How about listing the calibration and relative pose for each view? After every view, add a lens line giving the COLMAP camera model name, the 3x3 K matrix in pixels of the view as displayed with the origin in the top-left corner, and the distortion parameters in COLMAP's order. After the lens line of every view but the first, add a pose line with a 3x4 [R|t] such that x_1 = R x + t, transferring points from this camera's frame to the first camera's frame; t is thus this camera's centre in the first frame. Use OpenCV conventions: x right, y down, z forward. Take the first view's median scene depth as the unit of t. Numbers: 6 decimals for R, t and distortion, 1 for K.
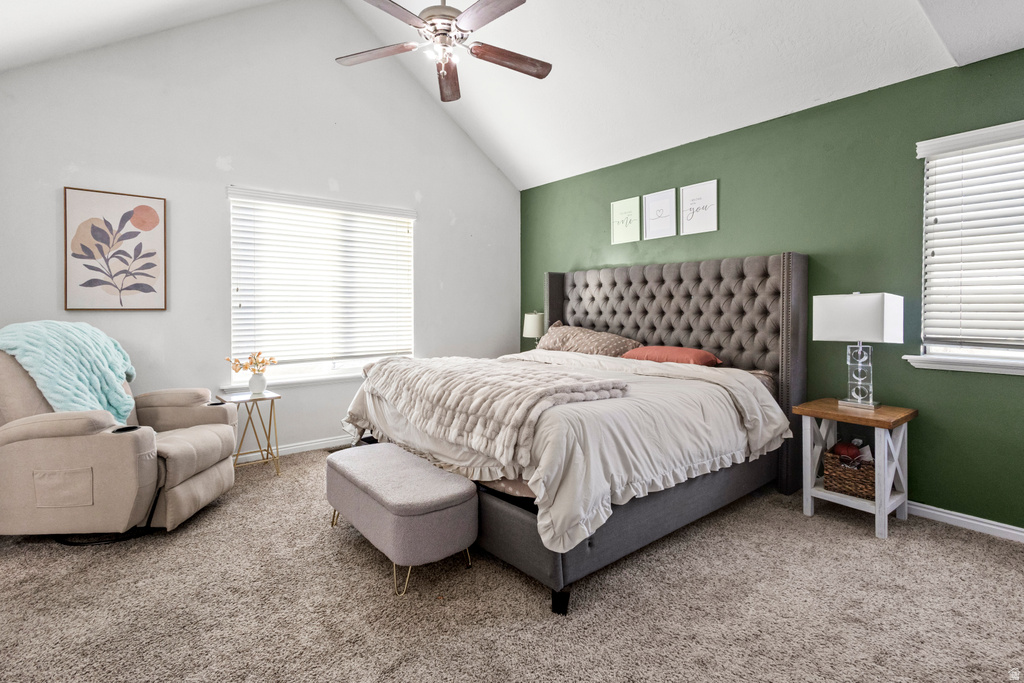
lens RADIAL K [[488.0, 0, 520.0], [0, 488.0, 309.3], [0, 0, 1]] dist [0.010284, -0.002810]
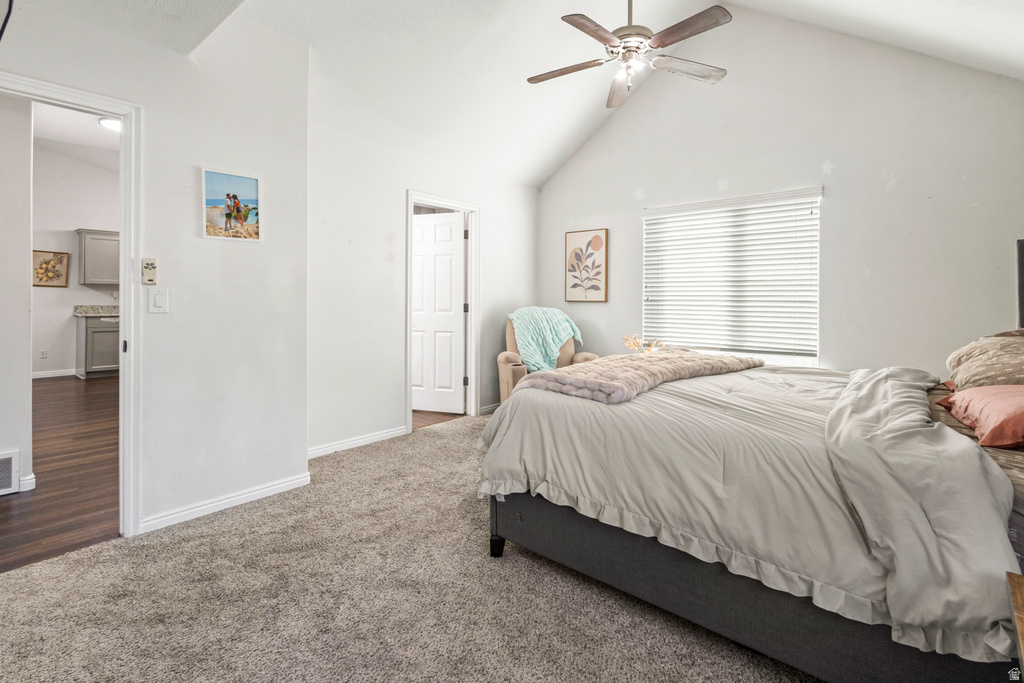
lens RADIAL K [[488.0, 0, 516.7], [0, 488.0, 297.4], [0, 0, 1]] dist [0.010284, -0.002810]
pose [[0.173000, -0.002499, -0.984919, 0.745611], [-0.010146, 0.999939, -0.004319, -0.003400], [0.984870, 0.010740, 0.172964, 0.490283]]
